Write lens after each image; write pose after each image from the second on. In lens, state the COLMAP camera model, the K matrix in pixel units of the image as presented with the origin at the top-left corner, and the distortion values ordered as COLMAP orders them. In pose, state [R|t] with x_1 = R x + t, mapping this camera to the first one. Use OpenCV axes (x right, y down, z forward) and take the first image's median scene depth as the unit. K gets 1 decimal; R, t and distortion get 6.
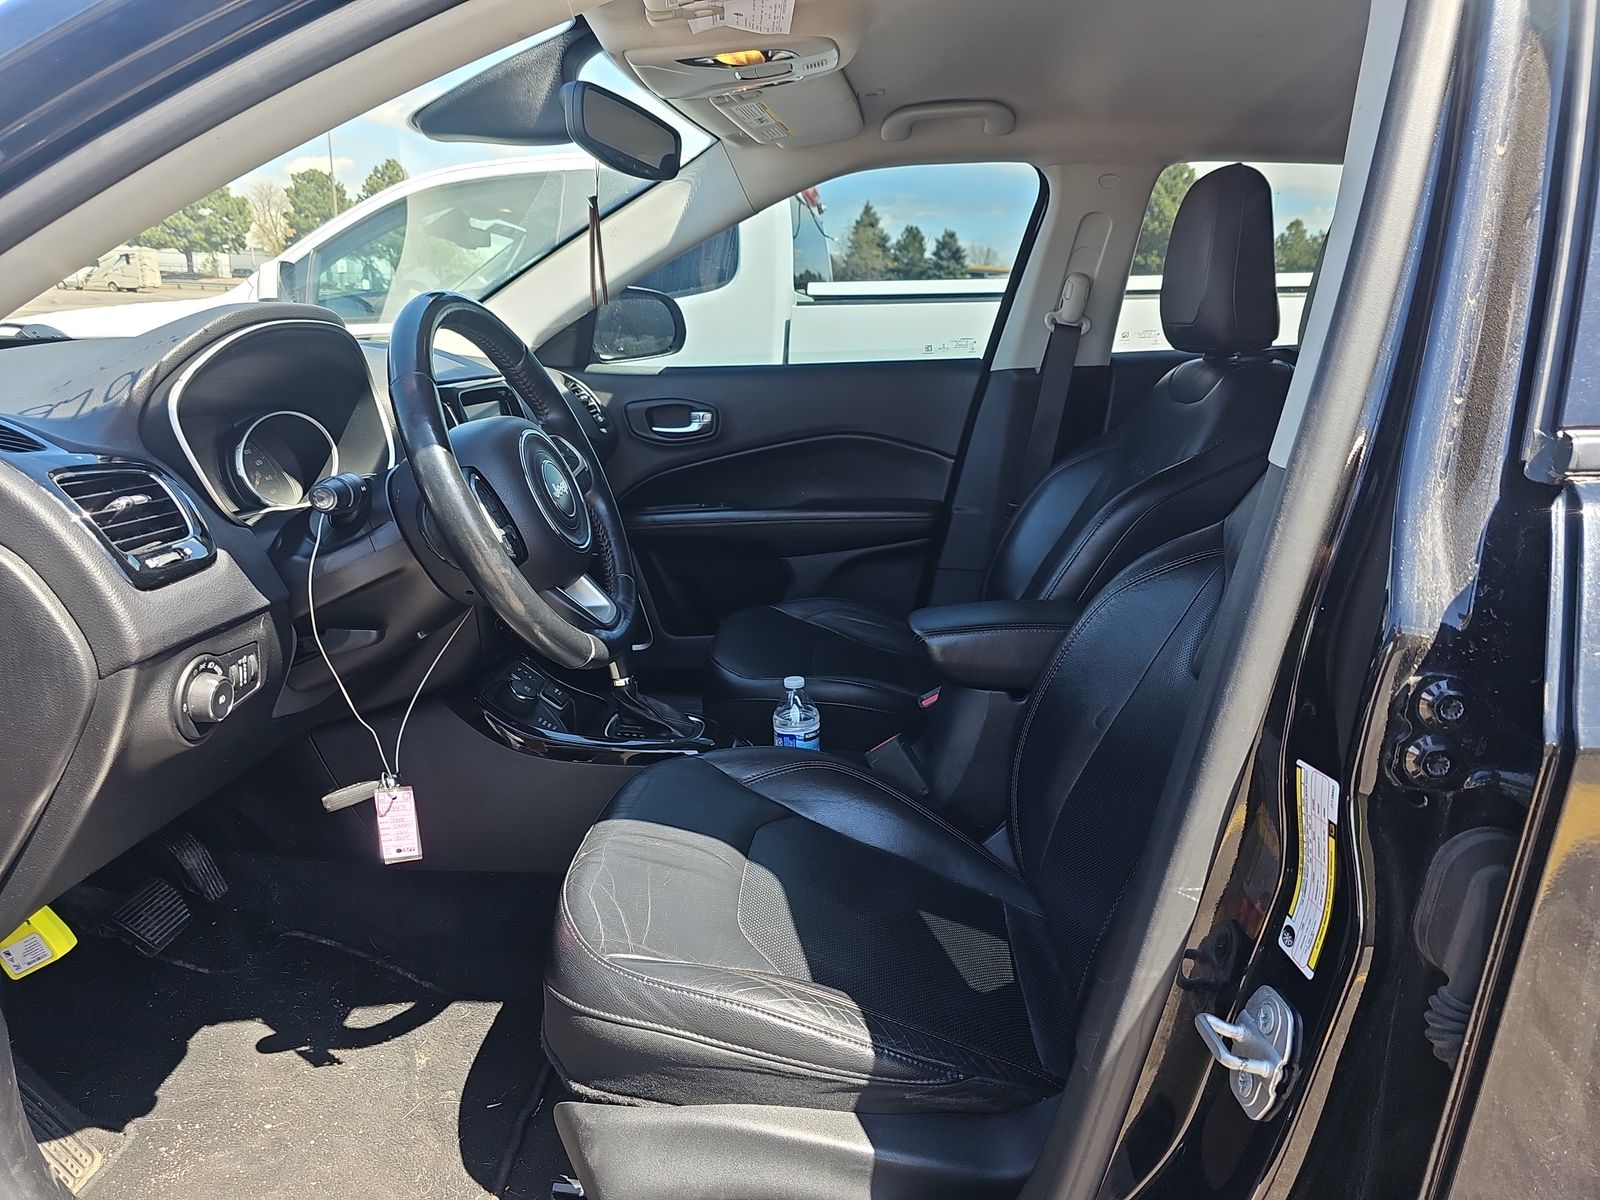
lens RADIAL K [[1061.2, 0, 795.8], [0, 1061.2, 593.5], [0, 0, 1]] dist [0.093069, -0.176608]
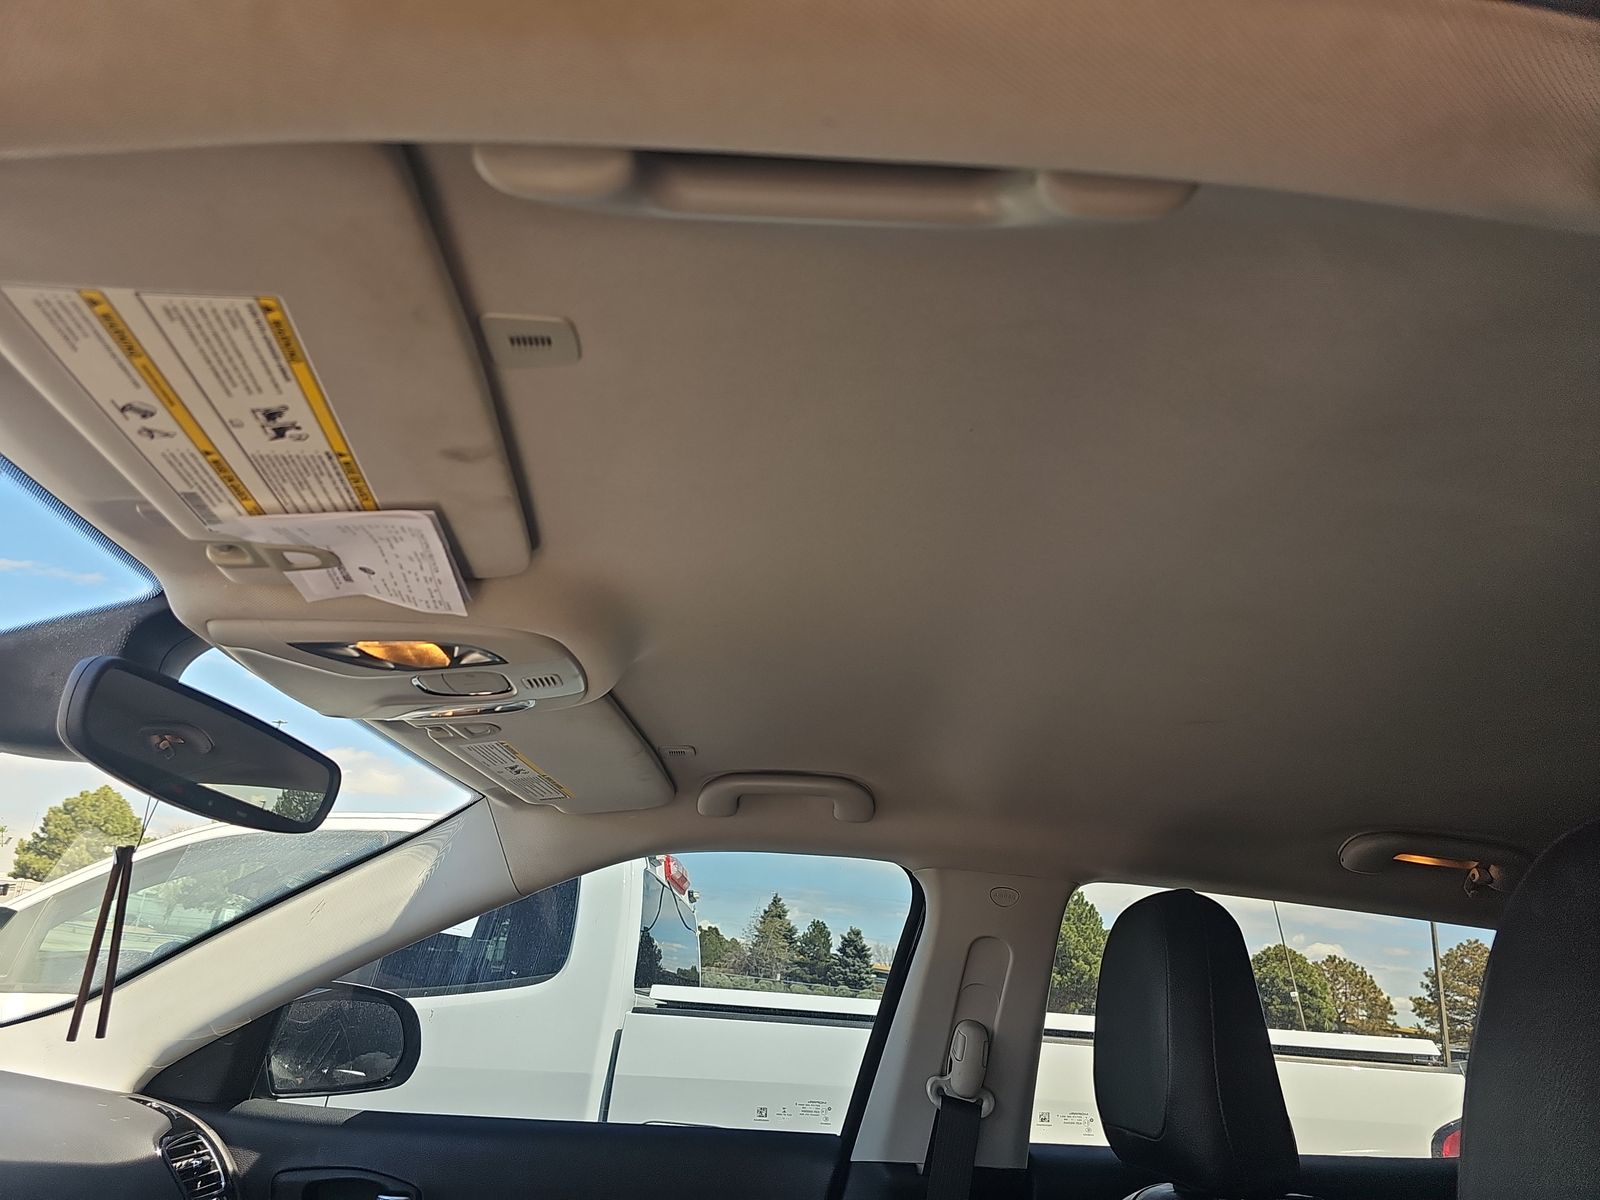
lens RADIAL K [[1030.6, 0, 768.0], [0, 1030.6, 595.1], [0, 0, 1]] dist [0.021666, -0.001441]
pose [[0.995238, 0.094565, 0.023621, 0.082192], [-0.062575, 0.805694, -0.589017, -0.107409], [-0.074732, 0.584734, 0.807775, 0.278243]]
